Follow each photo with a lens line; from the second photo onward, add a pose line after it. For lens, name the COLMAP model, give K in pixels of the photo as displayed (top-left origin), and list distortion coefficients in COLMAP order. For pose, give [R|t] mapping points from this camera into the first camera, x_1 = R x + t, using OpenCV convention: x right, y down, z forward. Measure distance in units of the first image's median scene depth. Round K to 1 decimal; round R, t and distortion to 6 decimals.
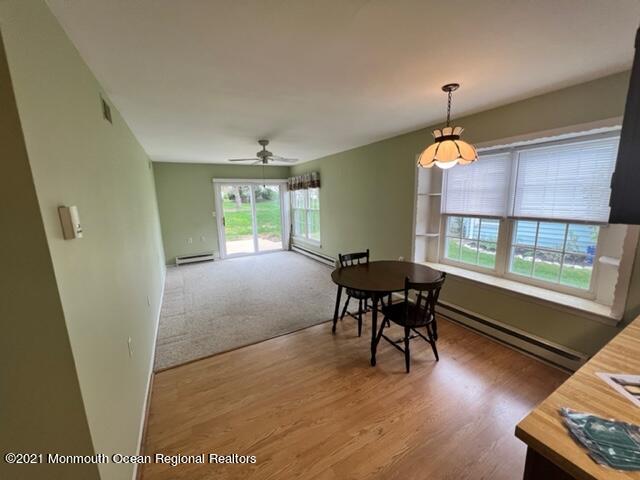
lens RADIAL K [[252.6, 0, 320.0], [0, 252.6, 240.0], [0, 0, 1]] dist [0.000308, 0.000365]
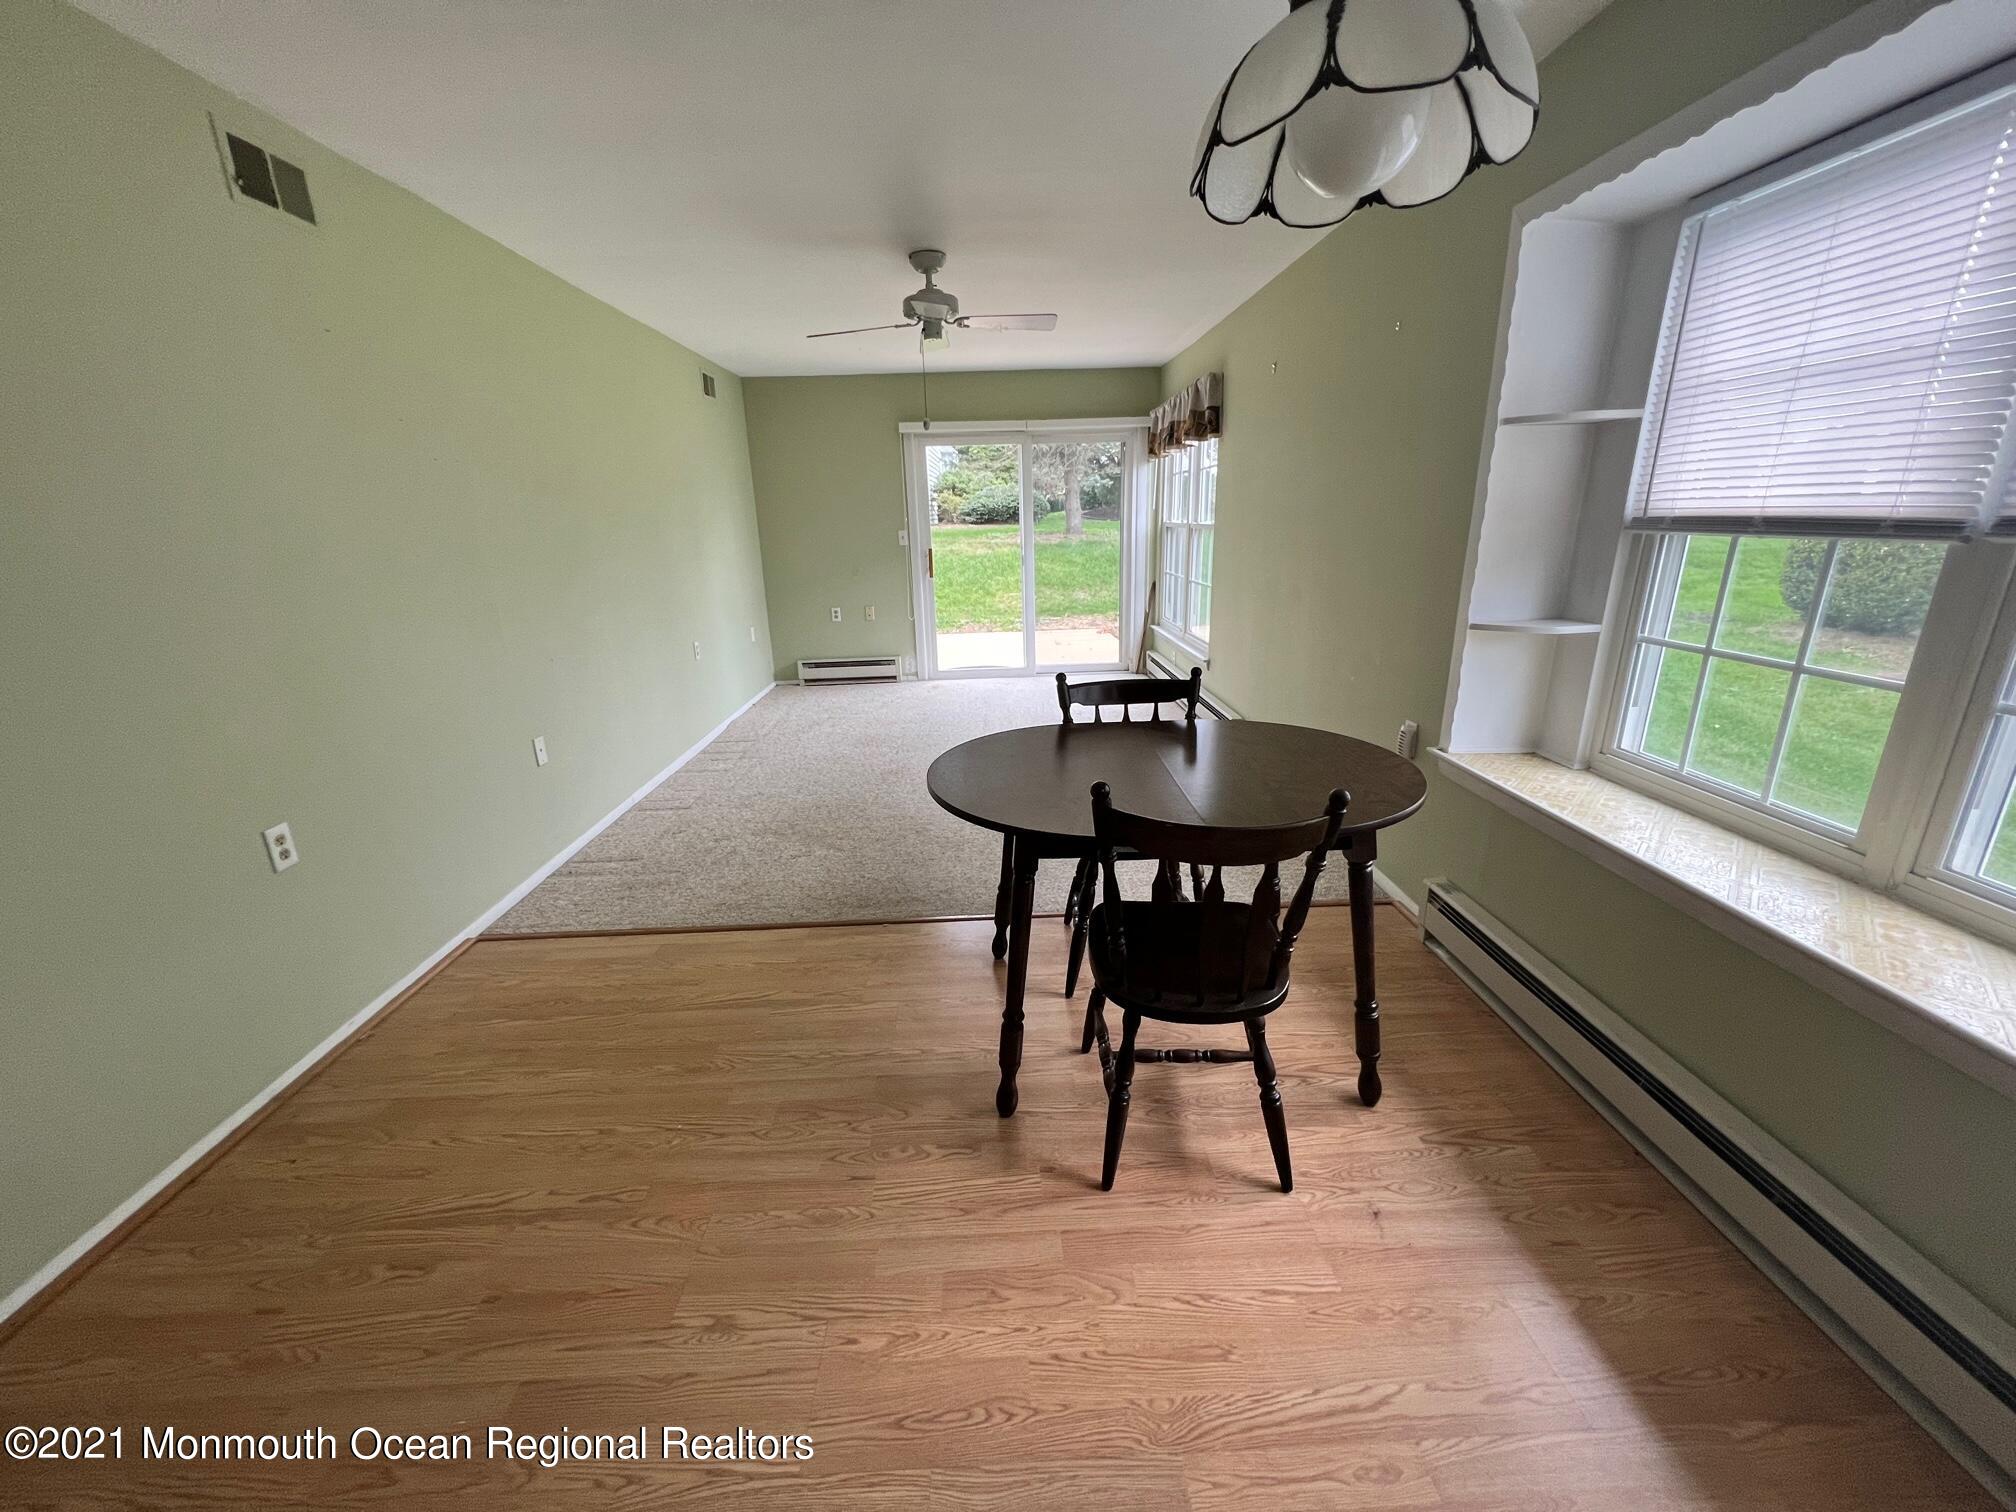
lens RADIAL K [[795.7, 0, 1008.0], [0, 795.7, 756.0], [0, 0, 1]] dist [0.000308, 0.000365]
pose [[0.890337, 0.133579, -0.435266, 0.340374], [-0.073050, 0.985519, 0.153023, 0.015369], [0.449404, -0.104446, 0.887202, 0.221817]]
